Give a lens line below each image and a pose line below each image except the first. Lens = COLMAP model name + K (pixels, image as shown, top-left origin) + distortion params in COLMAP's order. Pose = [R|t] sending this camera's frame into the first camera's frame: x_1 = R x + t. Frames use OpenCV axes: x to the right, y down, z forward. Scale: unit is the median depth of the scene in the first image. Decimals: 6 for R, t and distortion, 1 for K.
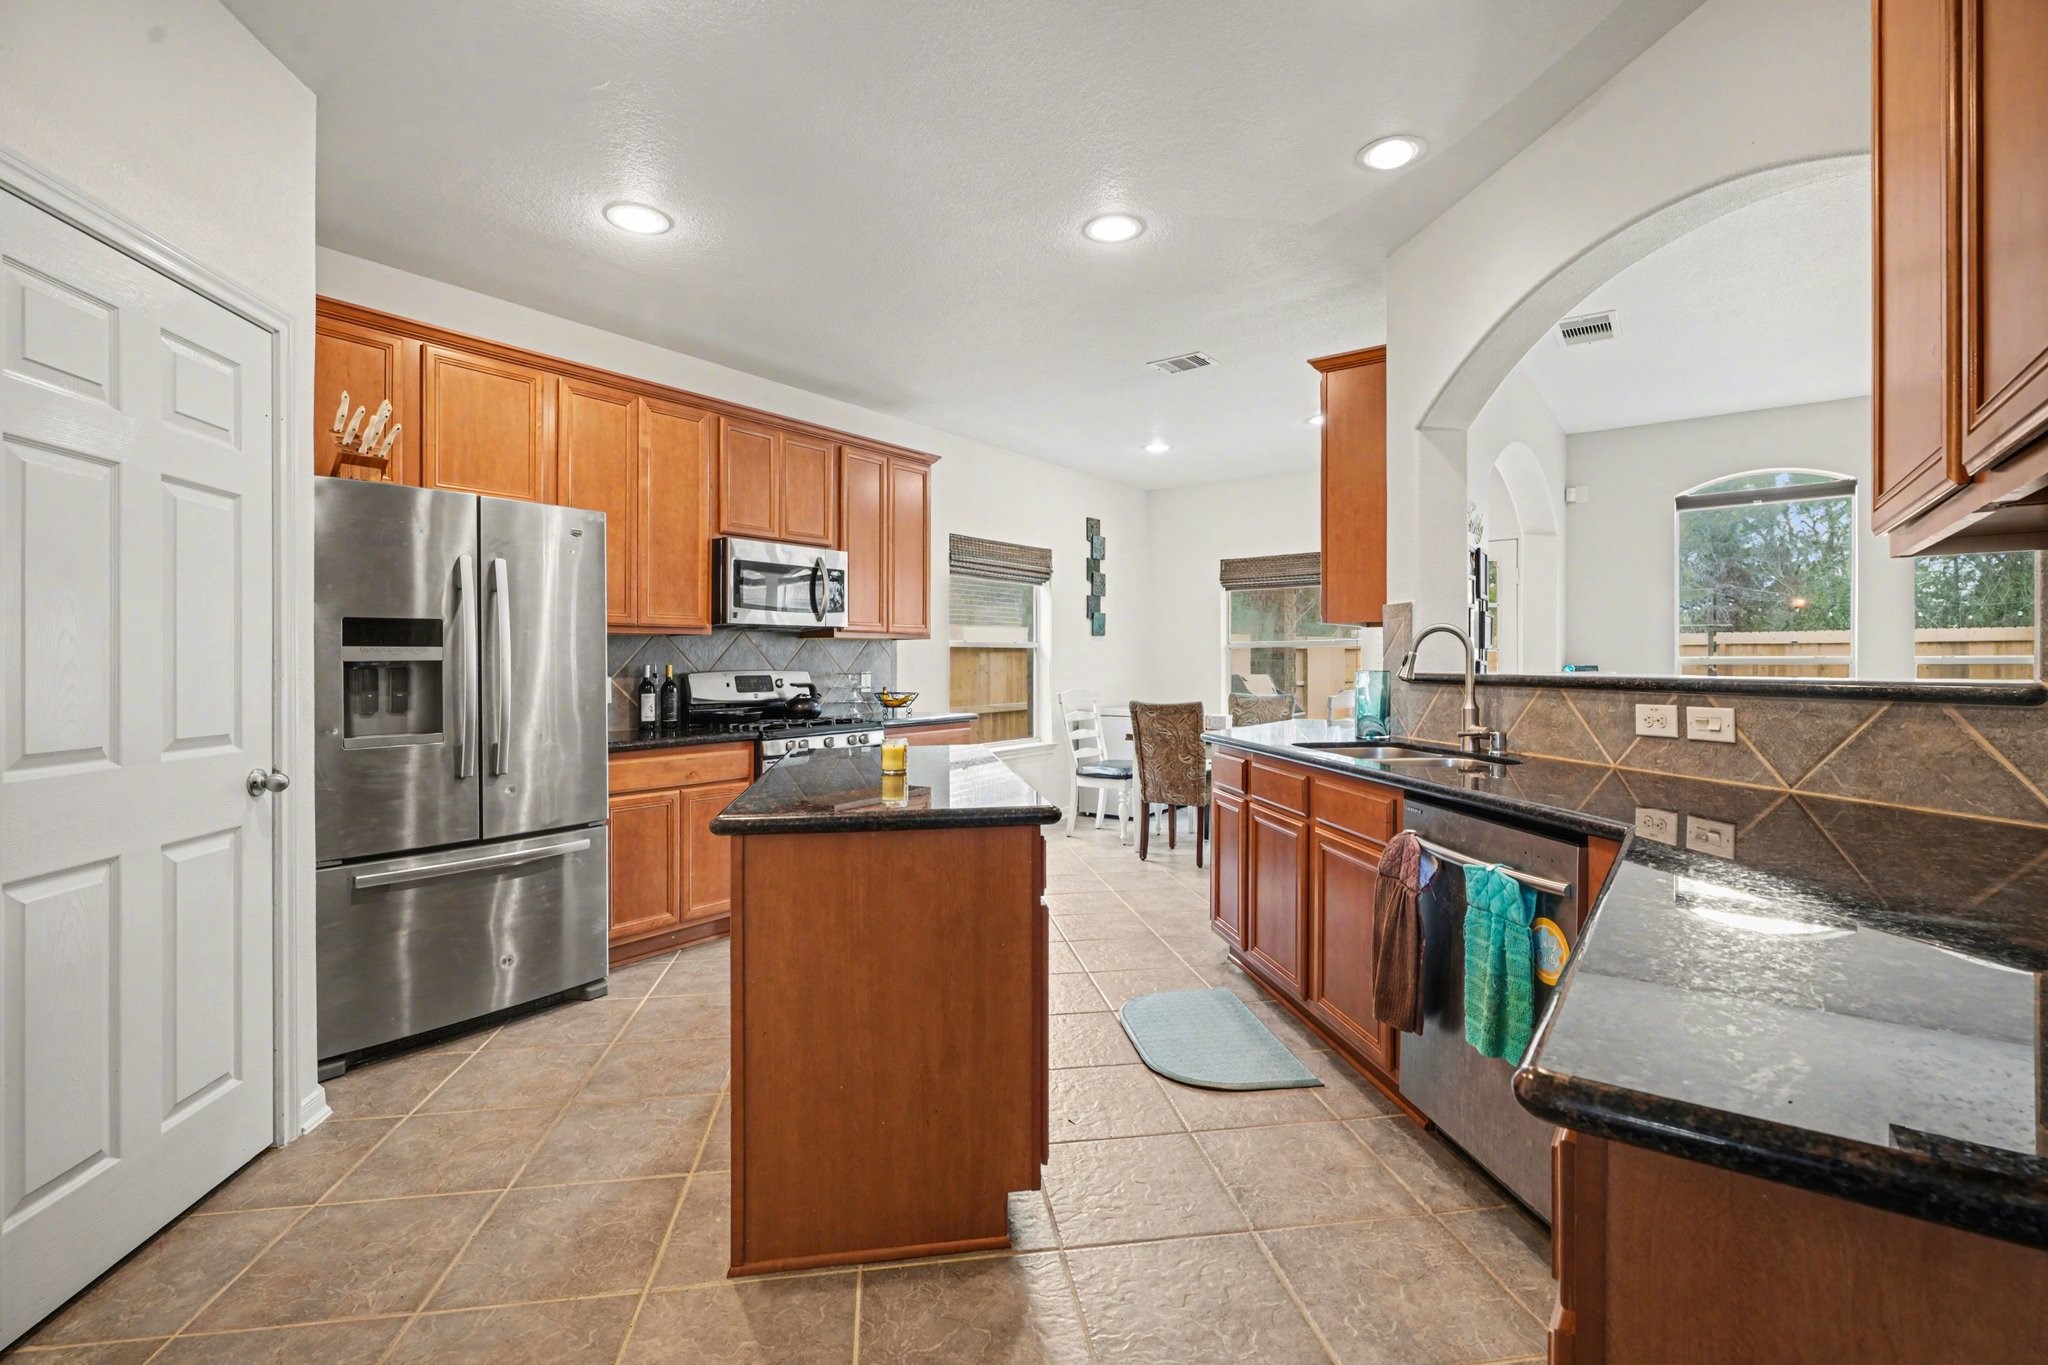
lens RADIAL K [[934.1, 0, 1014.6], [0, 934.1, 647.4], [0, 0, 1]] dist [-0.002635, 0.000603]
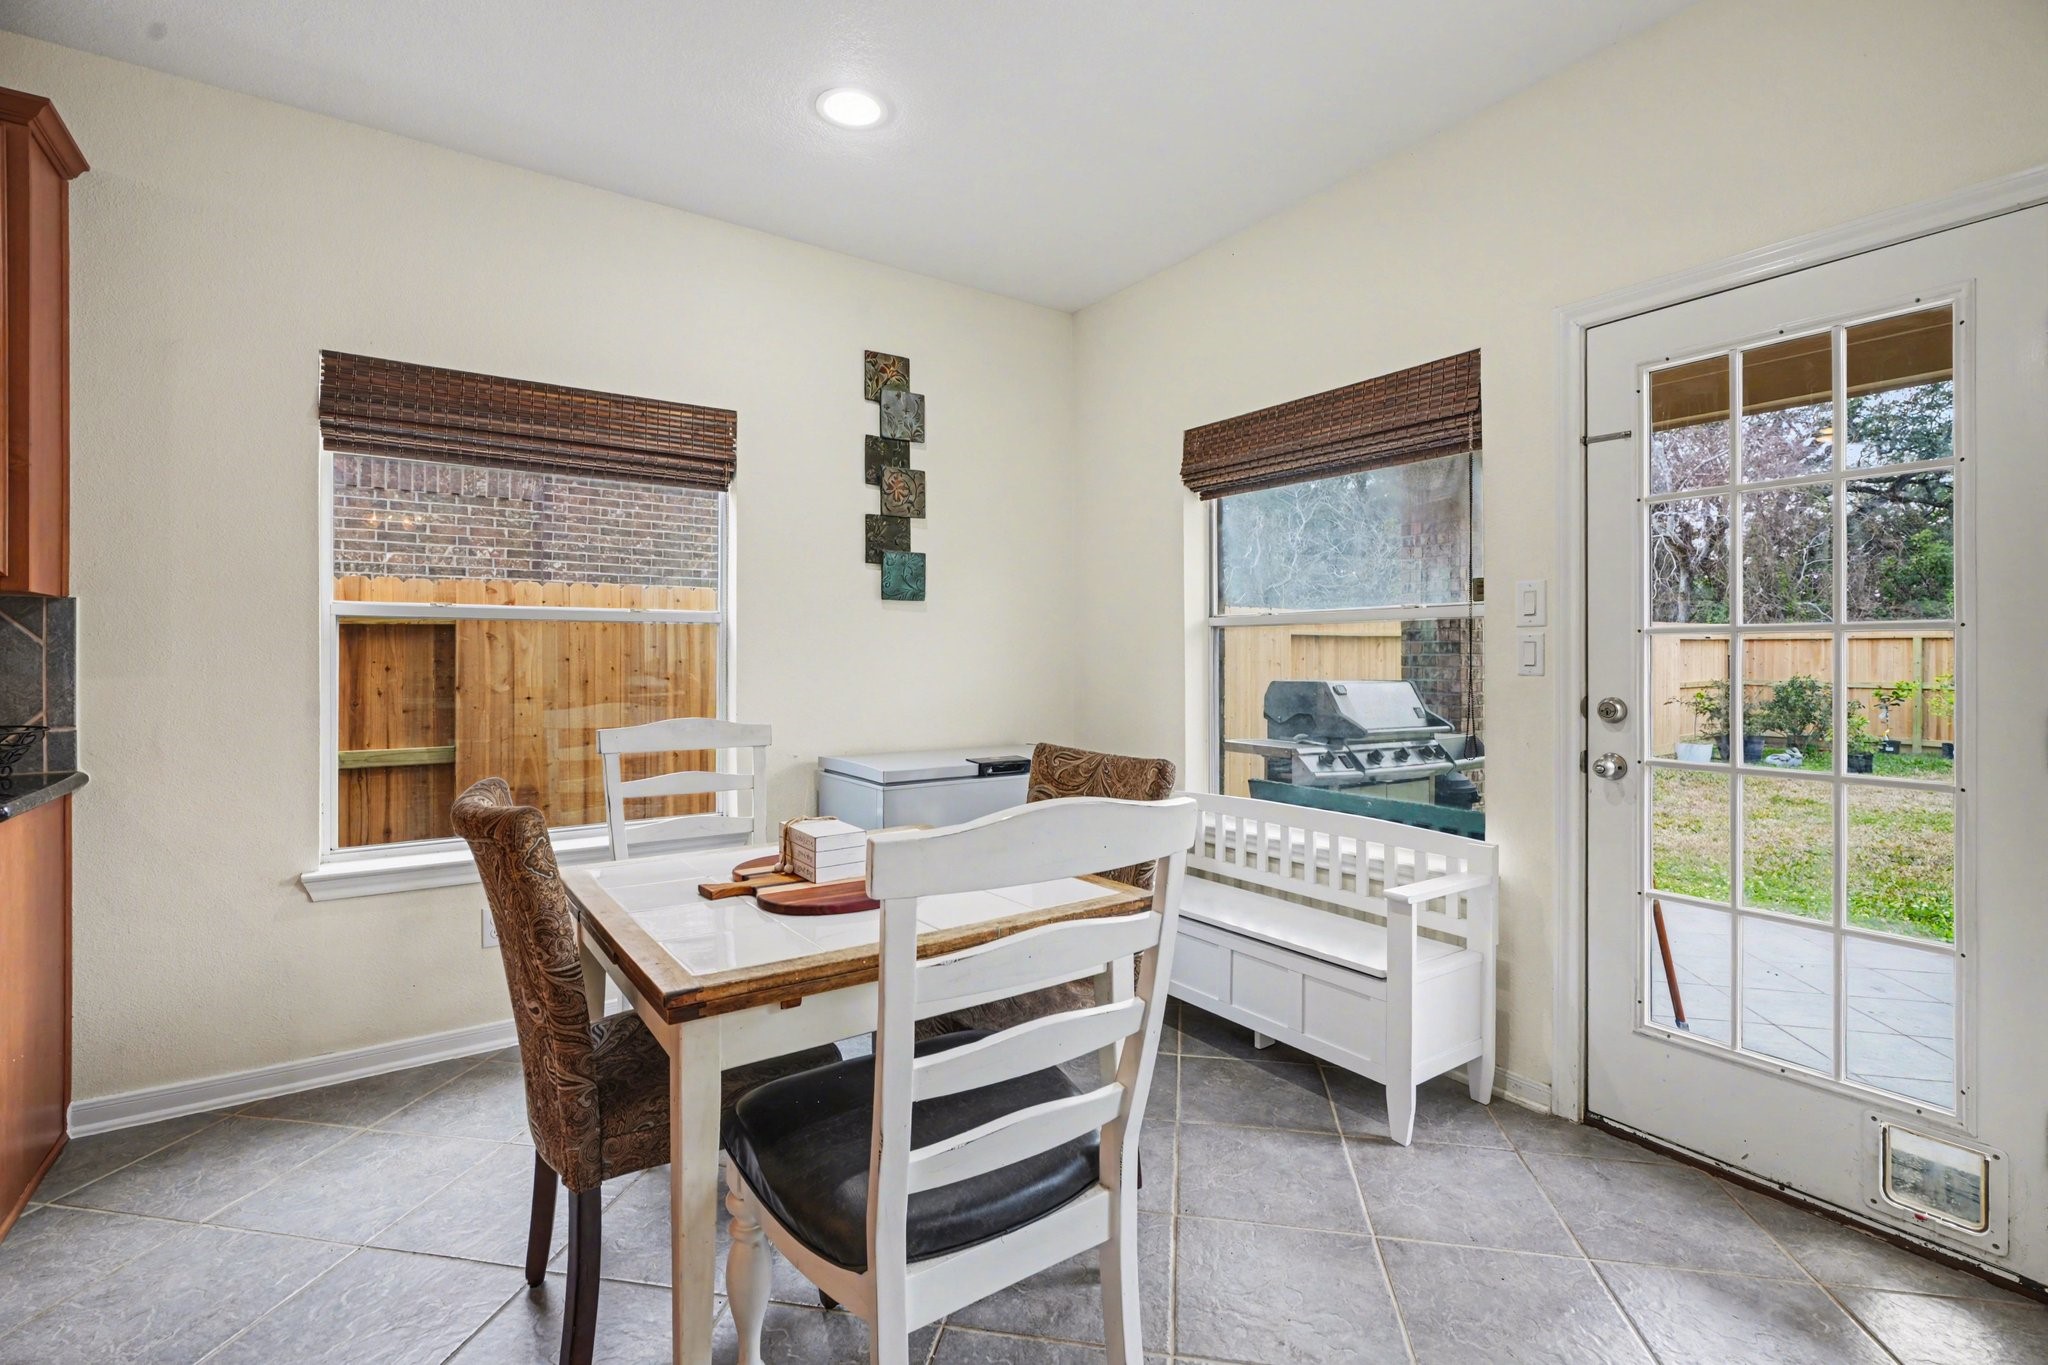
lens RADIAL K [[934.1, 0, 1014.6], [0, 934.1, 647.4], [0, 0, 1]] dist [-0.002635, 0.000603]
pose [[0.949228, 0.005922, -0.314532, 0.380021], [-0.002775, 0.999942, 0.010453, 0.008282], [0.314575, -0.009049, 0.949189, 0.729473]]
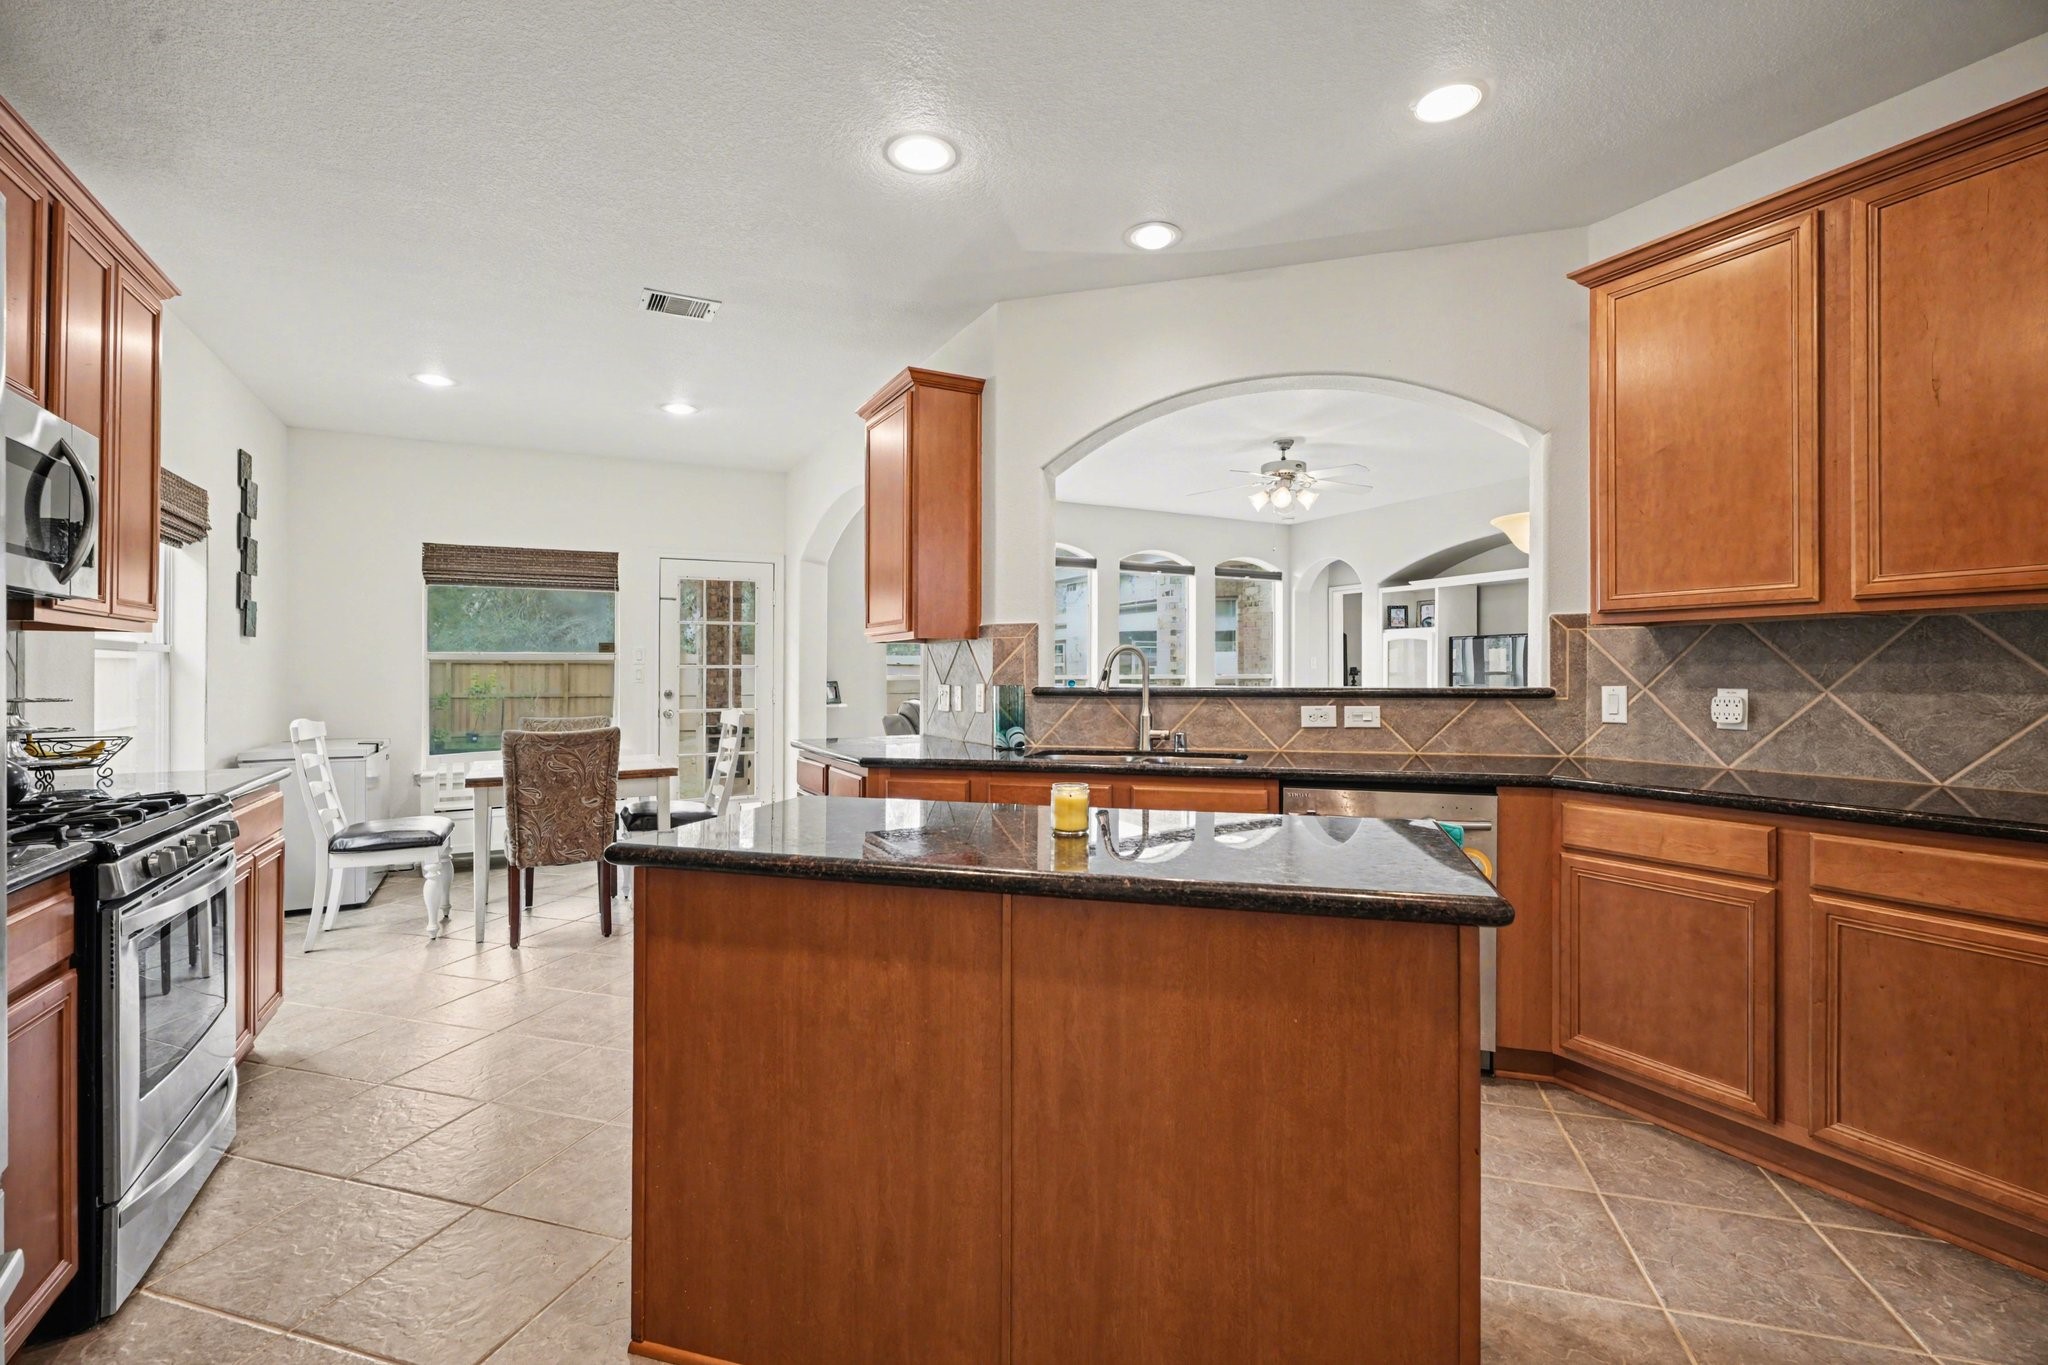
lens RADIAL K [[919.5, 0, 1026.8], [0, 919.5, 669.9], [0, 0, 1]] dist [-0.001830, 0.000404]
pose [[0.410128, 0.008343, 0.911990, -0.341428], [-0.014718, 0.999888, -0.002528, 0.005517], [-0.911909, -0.012386, 0.410205, 0.330922]]
